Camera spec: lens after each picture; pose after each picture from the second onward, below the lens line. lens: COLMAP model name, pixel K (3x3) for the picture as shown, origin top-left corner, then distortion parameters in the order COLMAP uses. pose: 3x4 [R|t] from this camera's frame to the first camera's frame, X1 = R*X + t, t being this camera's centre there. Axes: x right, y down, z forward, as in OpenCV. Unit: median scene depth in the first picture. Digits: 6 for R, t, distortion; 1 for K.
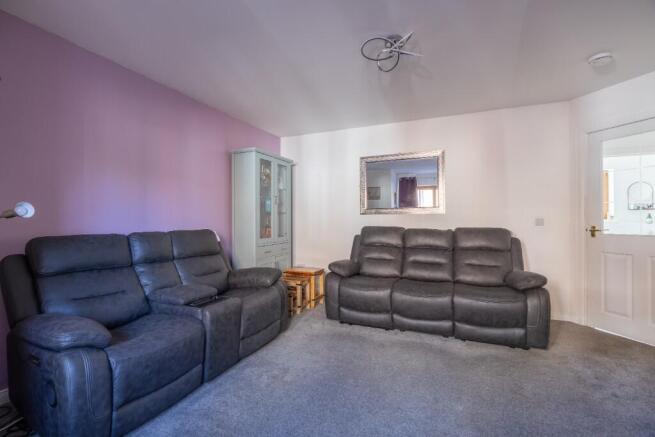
lens RADIAL K [[301.3, 0, 329.5], [0, 301.3, 220.7], [0, 0, 1]] dist [-0.004524, 0.000654]
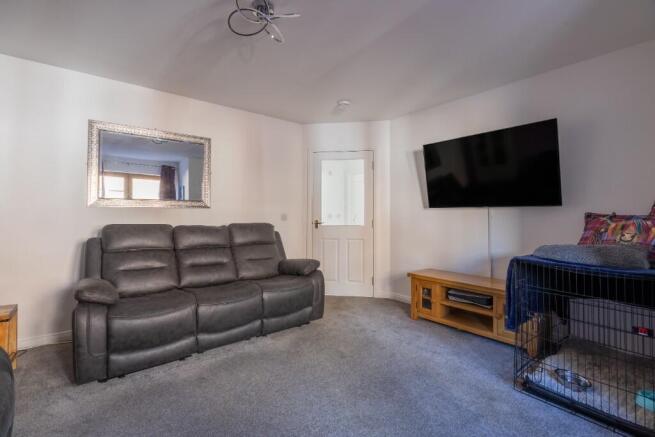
lens RADIAL K [[301.3, 0, 337.0], [0, 301.3, 209.9], [0, 0, 1]] dist [-0.004524, 0.000654]
pose [[0.442790, 0.021538, 0.896367, -0.314812], [0.001153, 0.999697, -0.024591, 0.004811], [-0.896625, 0.011922, 0.442631, 0.303384]]
